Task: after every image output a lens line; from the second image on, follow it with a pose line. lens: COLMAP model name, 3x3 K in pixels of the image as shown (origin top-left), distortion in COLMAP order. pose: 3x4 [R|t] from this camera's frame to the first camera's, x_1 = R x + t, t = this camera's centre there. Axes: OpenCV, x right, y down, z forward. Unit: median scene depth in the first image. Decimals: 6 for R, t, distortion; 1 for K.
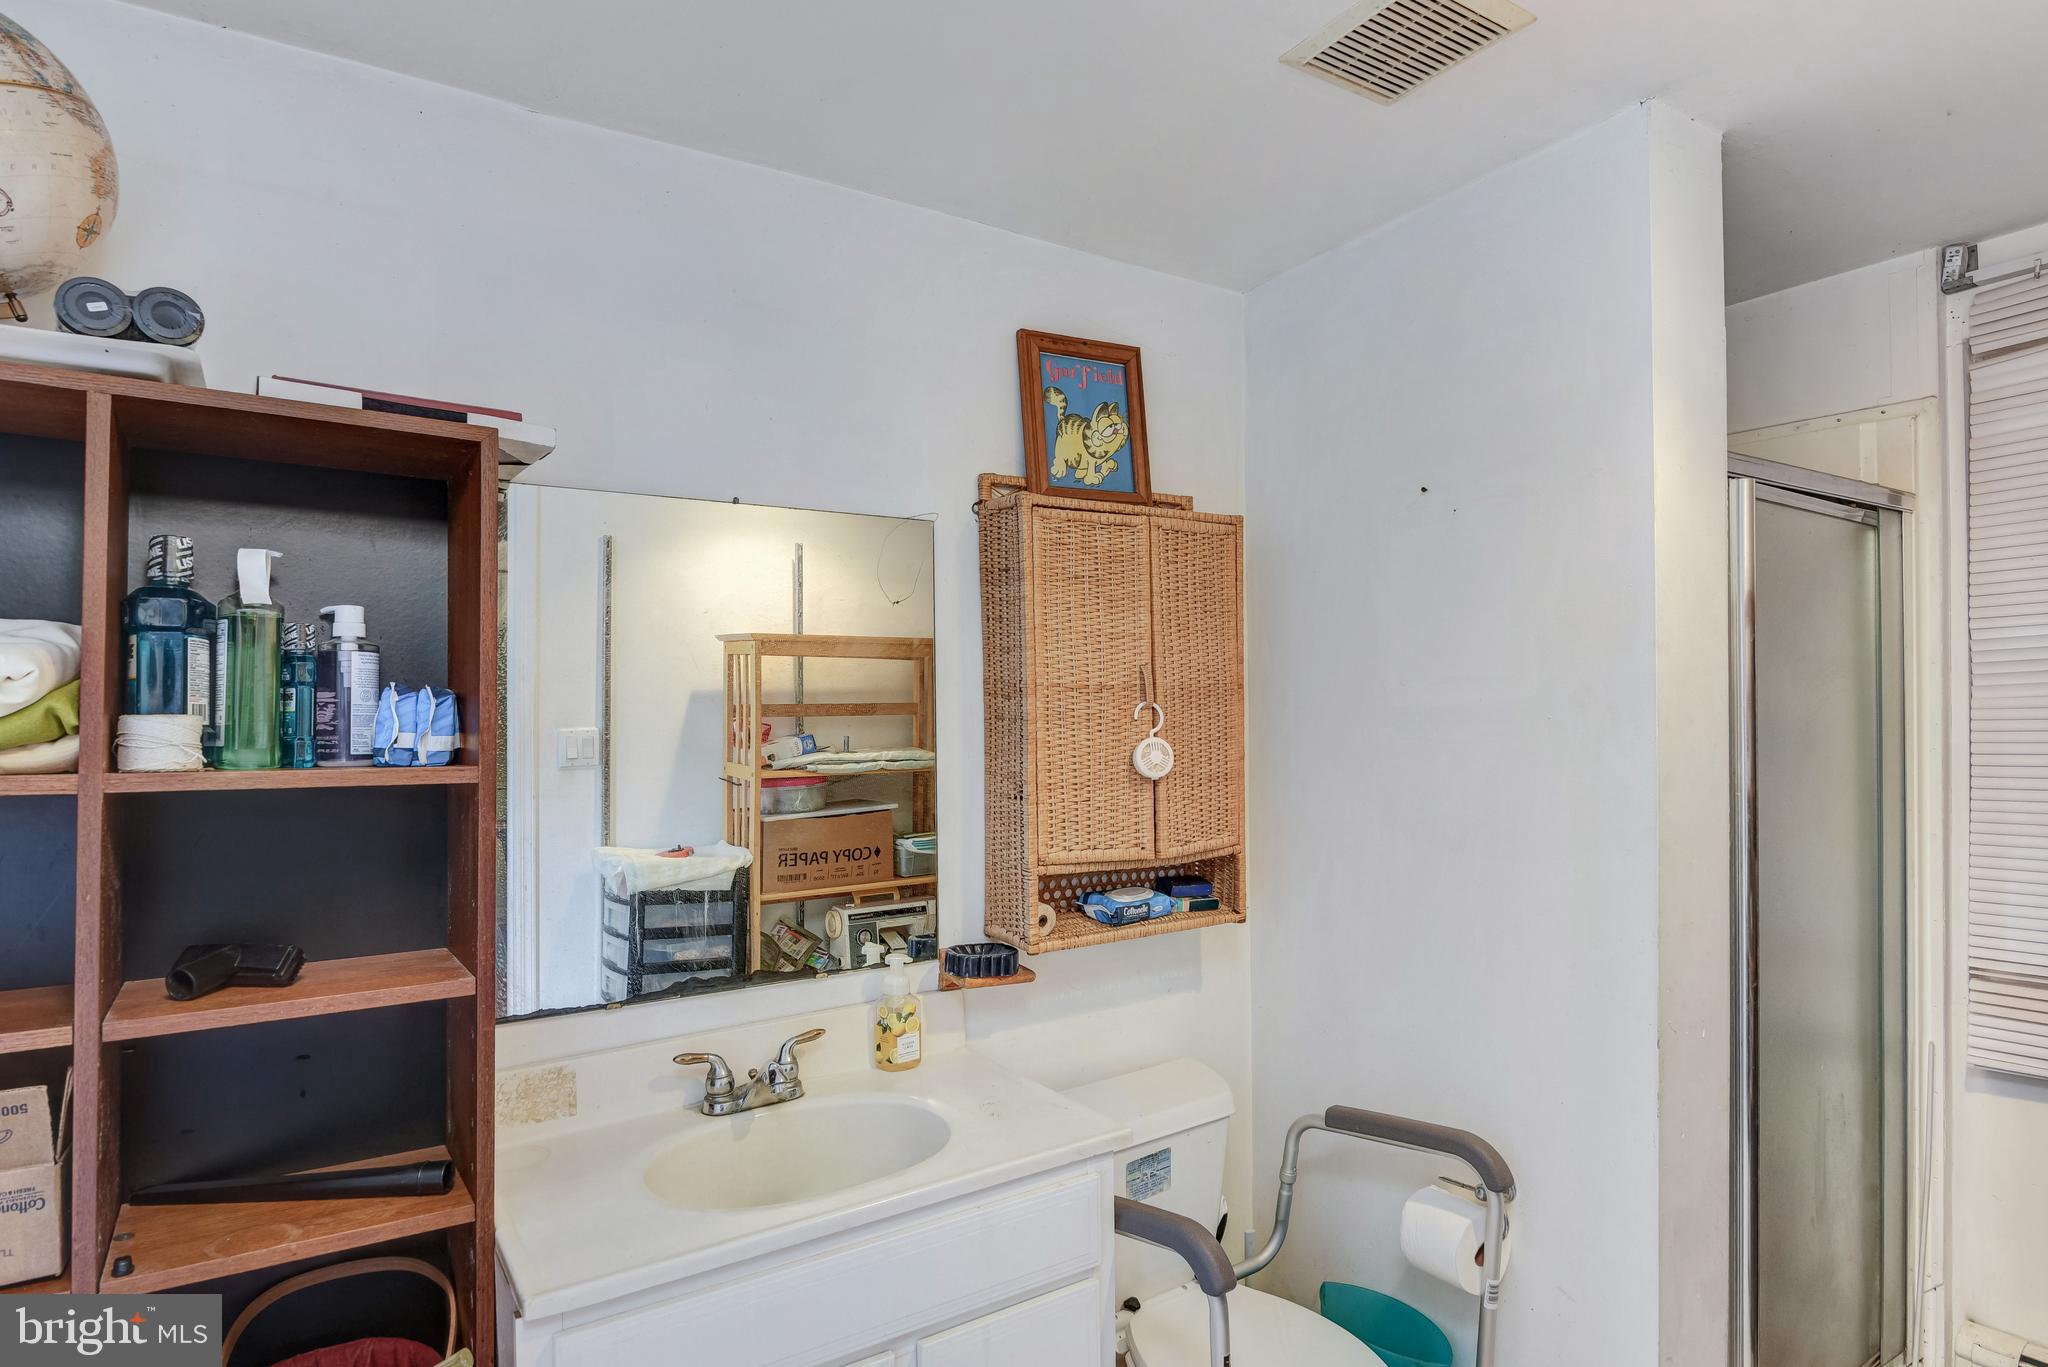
lens RADIAL K [[1143.5, 0, 1024.0], [0, 1143.5, 683.5], [0, 0, 1]] dist [-0.016613, 0.000188]
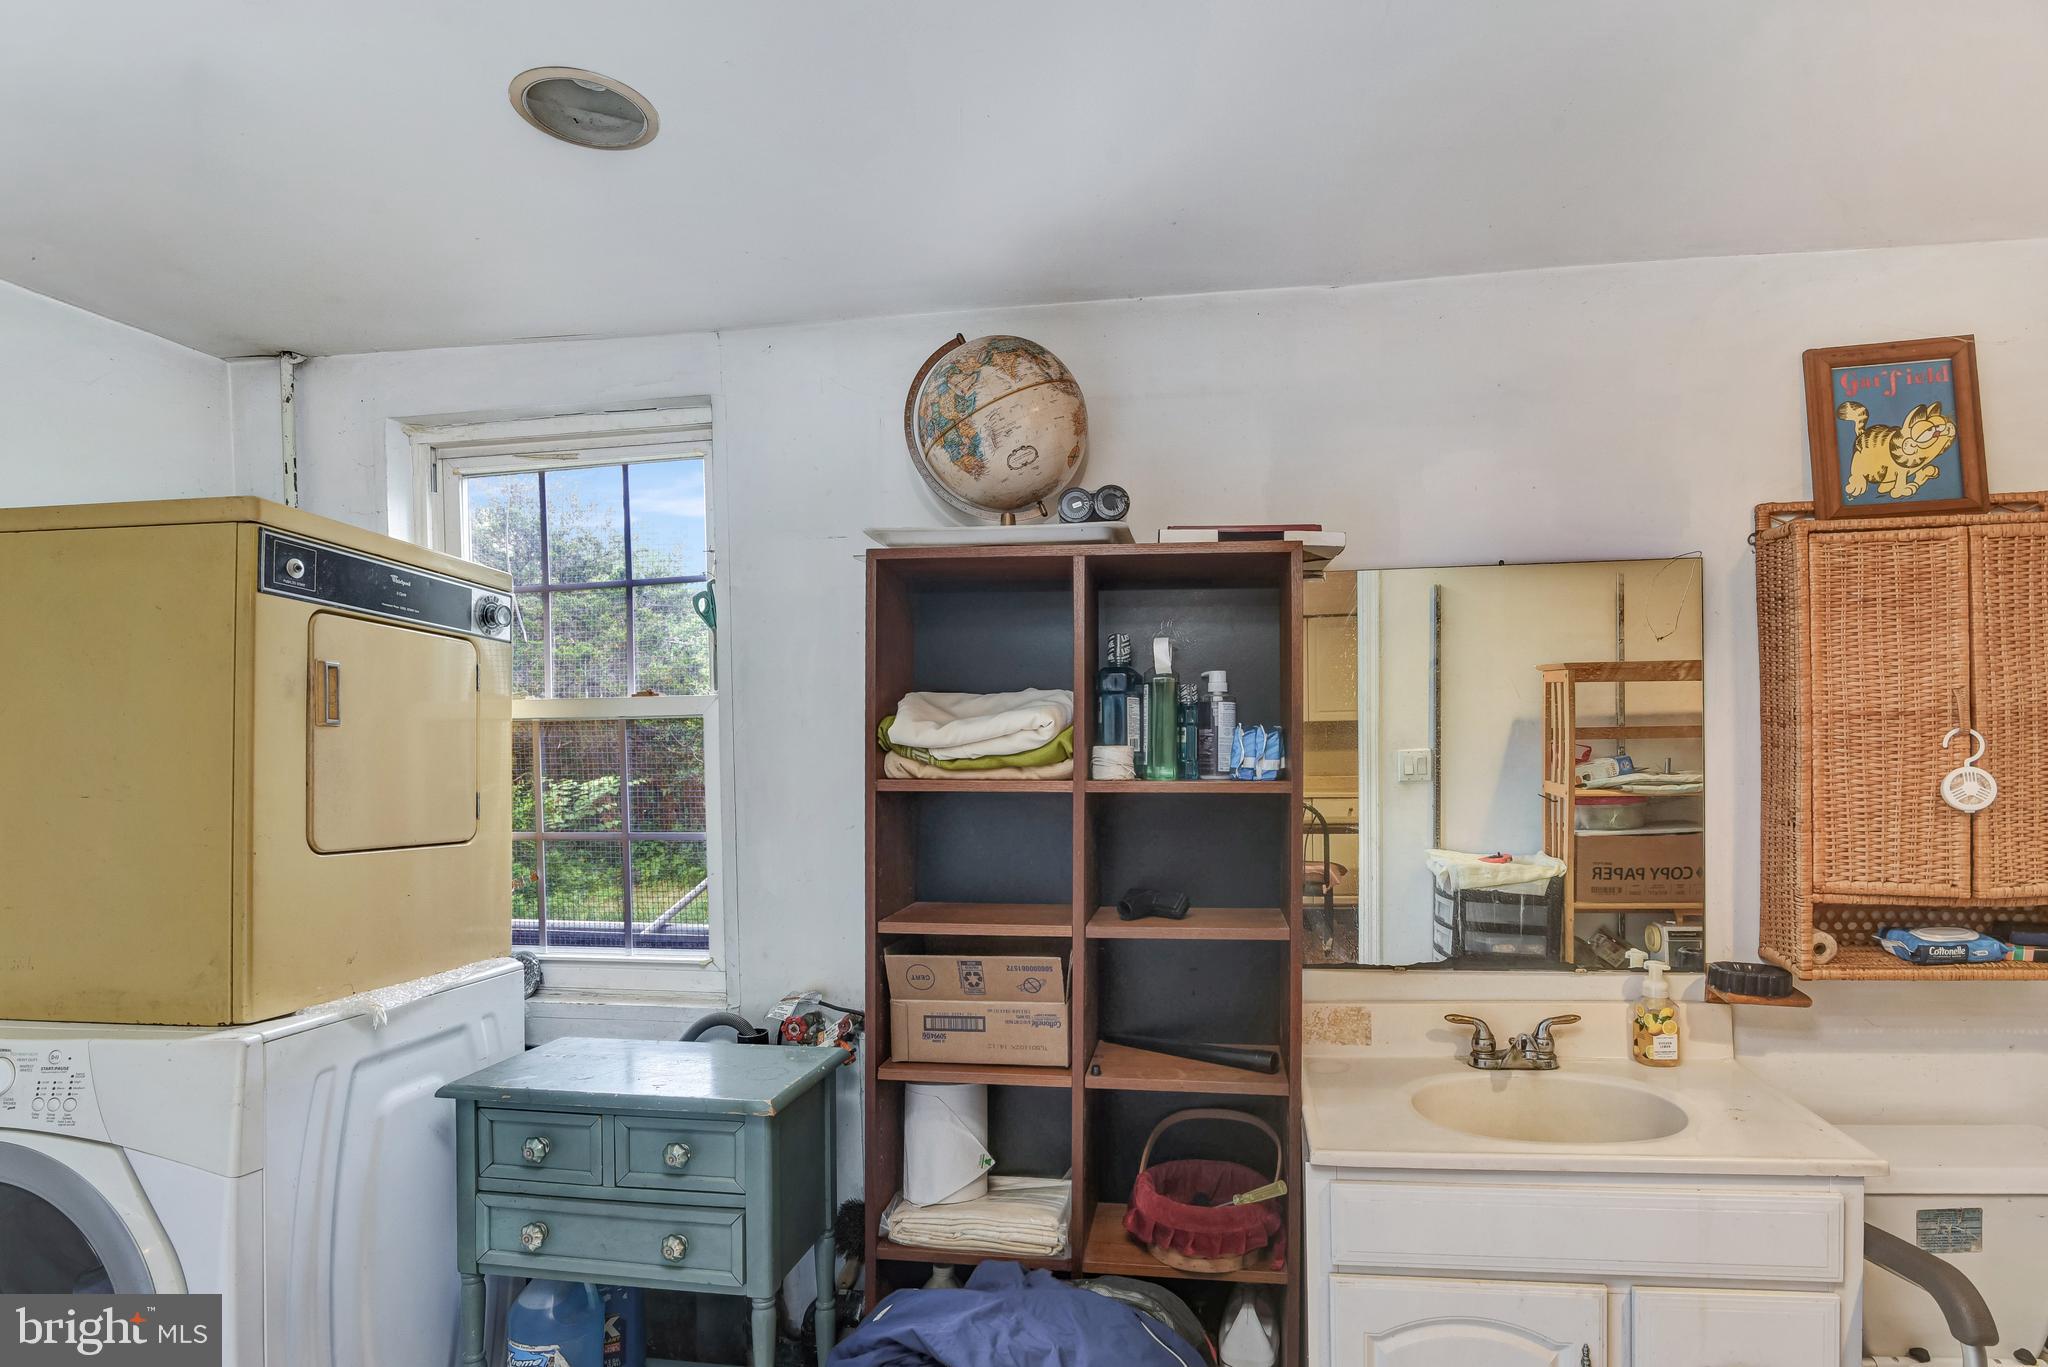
lens RADIAL K [[1021.4, 0, 1063.0], [0, 1021.4, 690.4], [0, 0, 1]] dist [-0.016109, 0.000317]
pose [[0.742889, -0.033159, -0.668593, 0.126018], [0.022976, 0.999447, -0.024038, -0.013148], [0.669021, 0.002496, 0.743240, -0.107649]]
